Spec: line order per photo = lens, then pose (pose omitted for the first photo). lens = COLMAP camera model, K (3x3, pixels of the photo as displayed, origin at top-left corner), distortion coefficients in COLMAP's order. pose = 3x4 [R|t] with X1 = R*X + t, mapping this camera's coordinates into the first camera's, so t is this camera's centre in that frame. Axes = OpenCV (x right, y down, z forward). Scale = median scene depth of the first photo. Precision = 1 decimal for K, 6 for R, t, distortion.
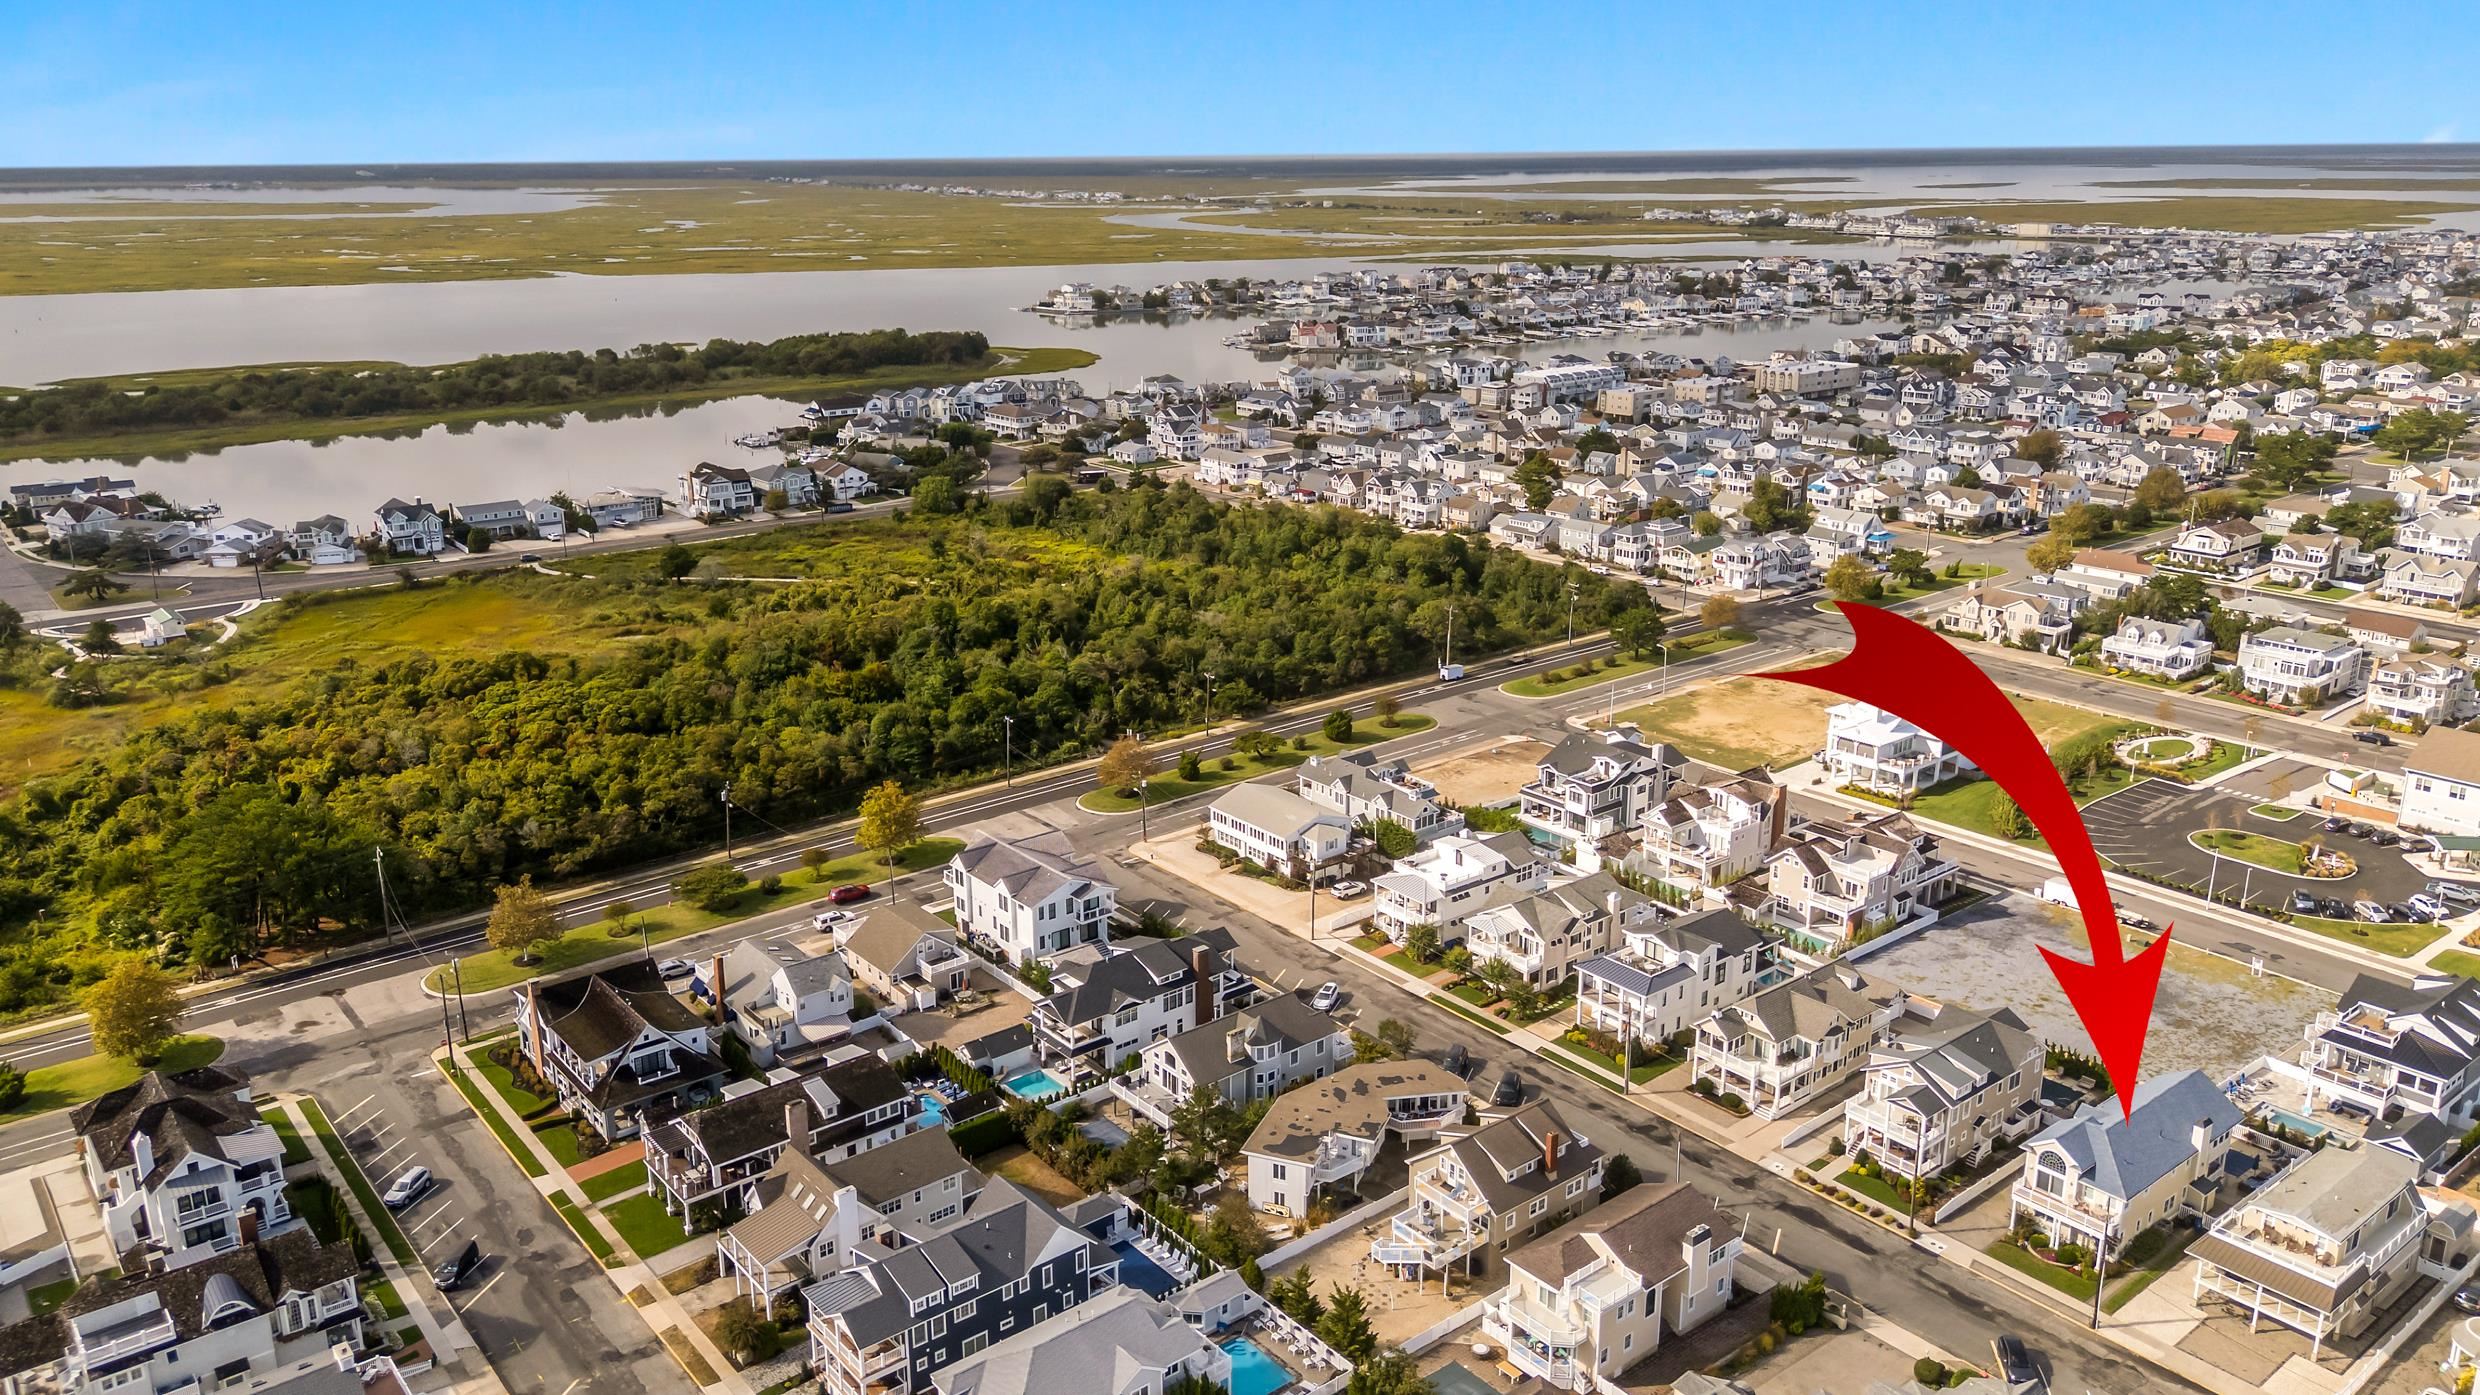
lens RADIAL K [[1805.3, 0, 1240.0], [0, 1805.3, 697.5], [0, 0, 1]] dist [0.079251, -0.084991]
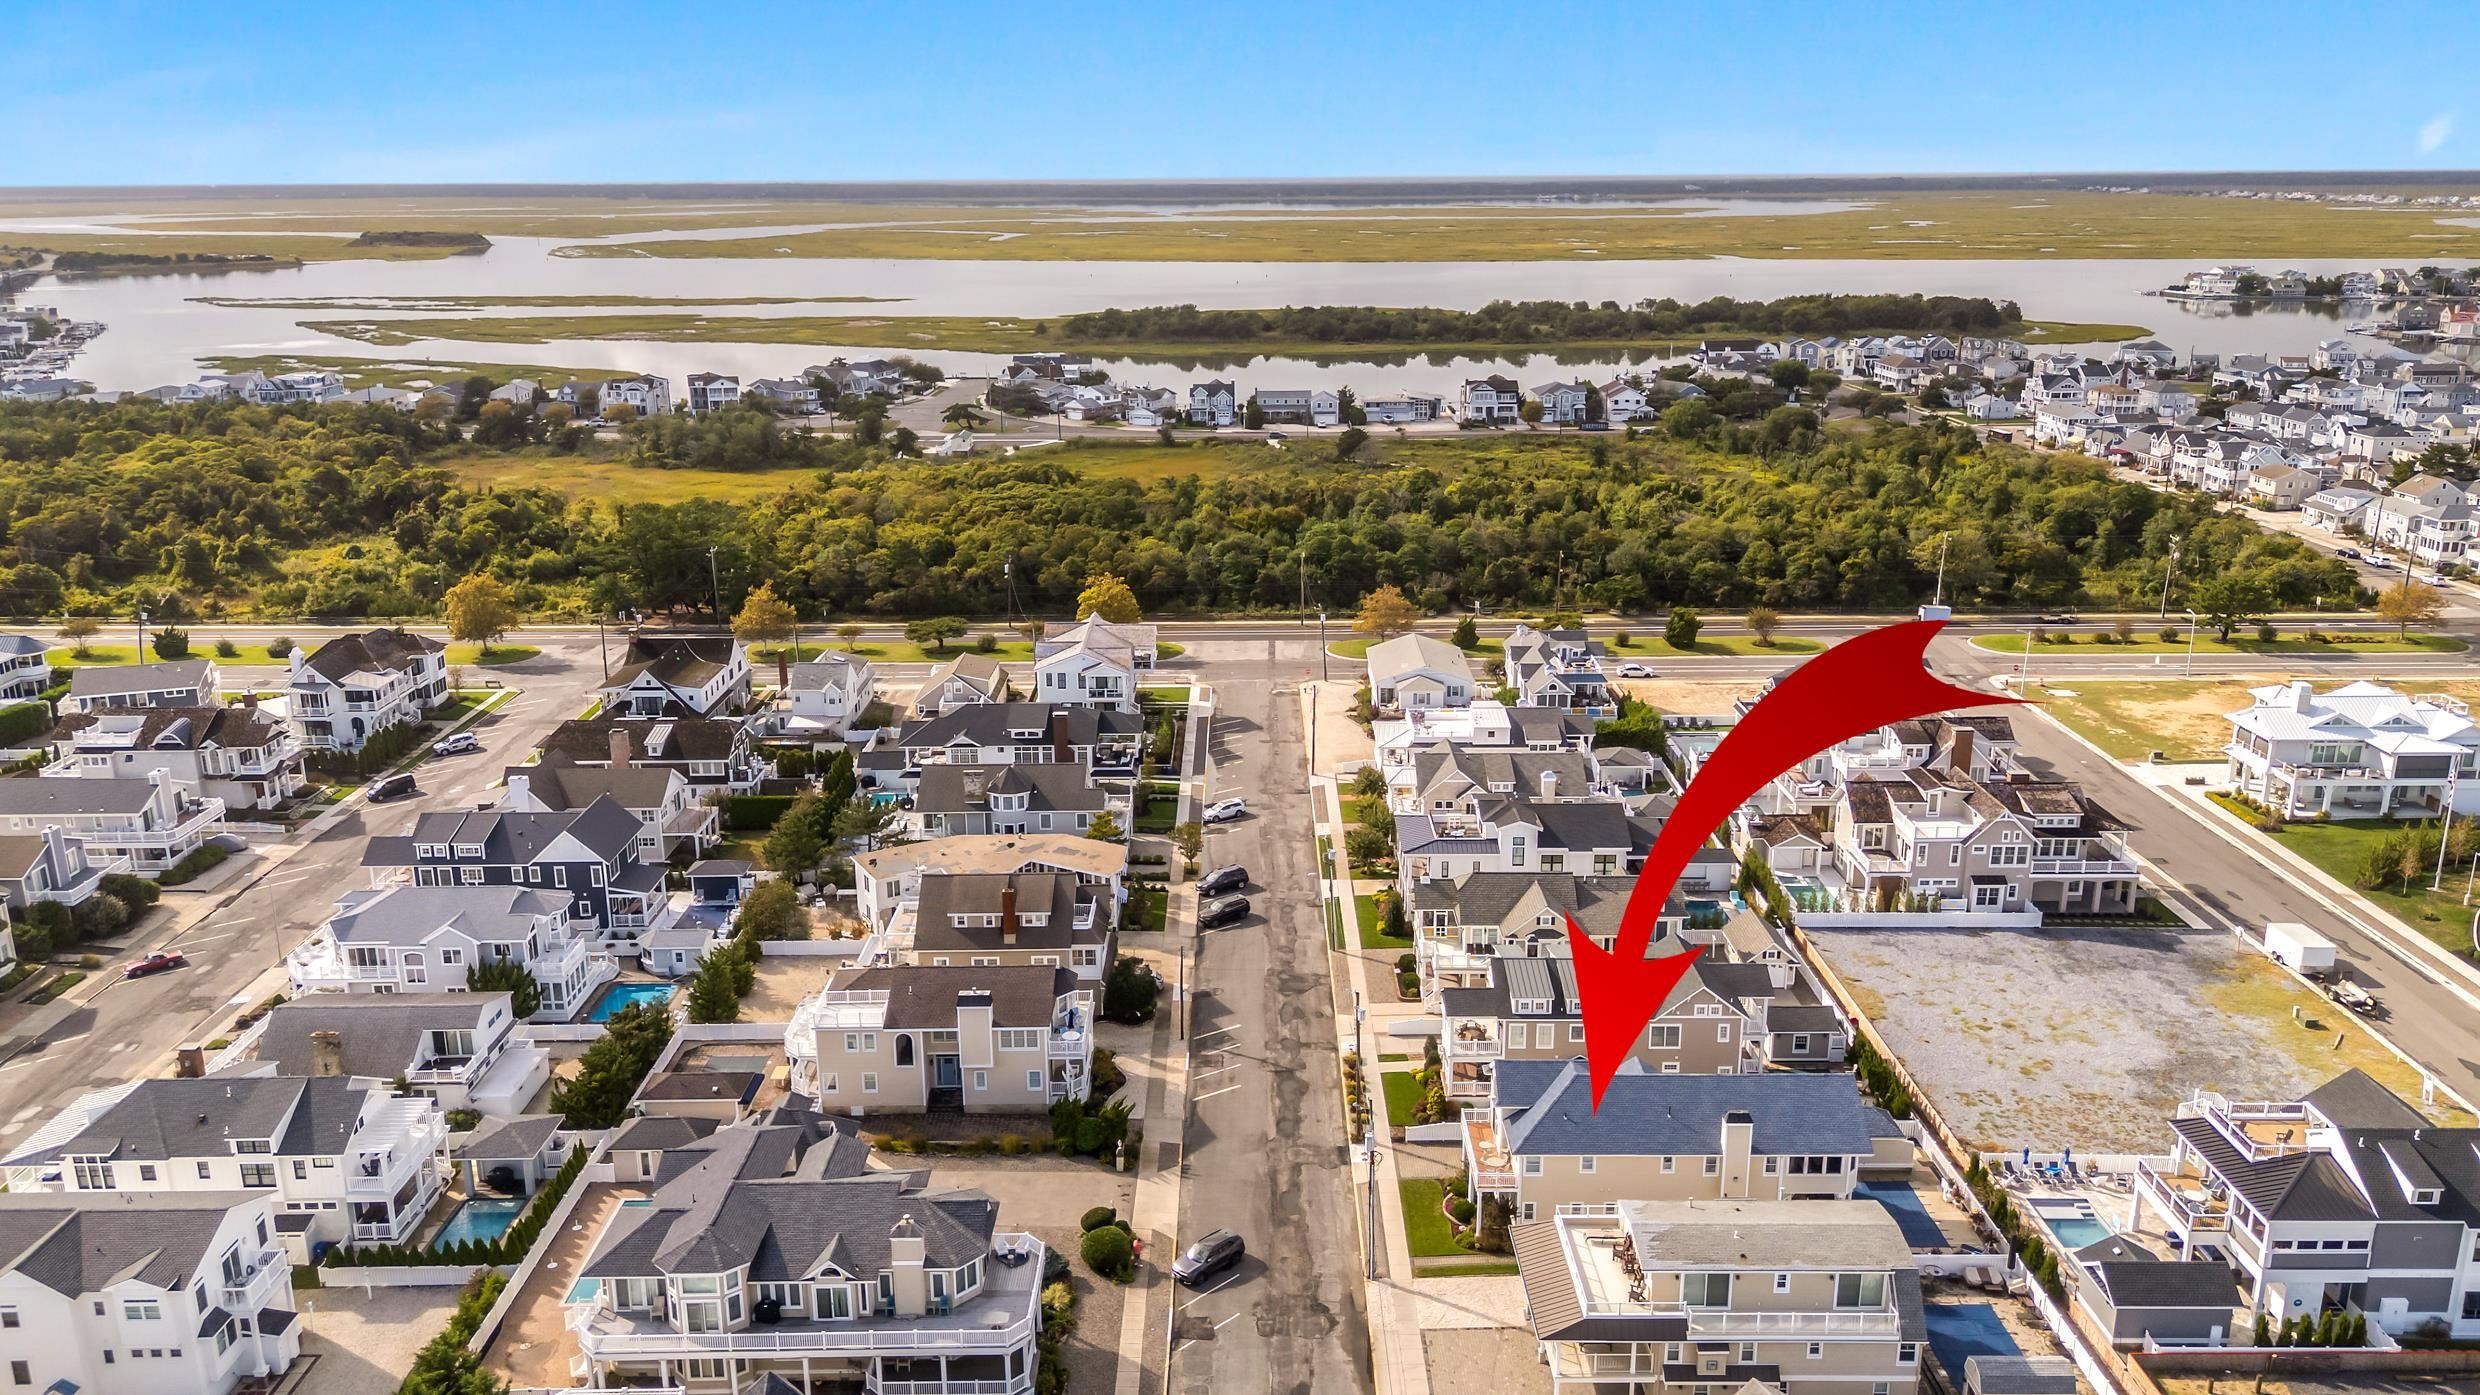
lens RADIAL K [[1805.3, 0, 1240.0], [0, 1805.3, 697.5], [0, 0, 1]] dist [0.079251, -0.084991]
pose [[0.775232, 0.173583, -0.607358, 0.246122], [-0.179750, 0.982372, 0.051330, 0.023830], [0.605562, 0.069380, 0.792768, 0.107123]]
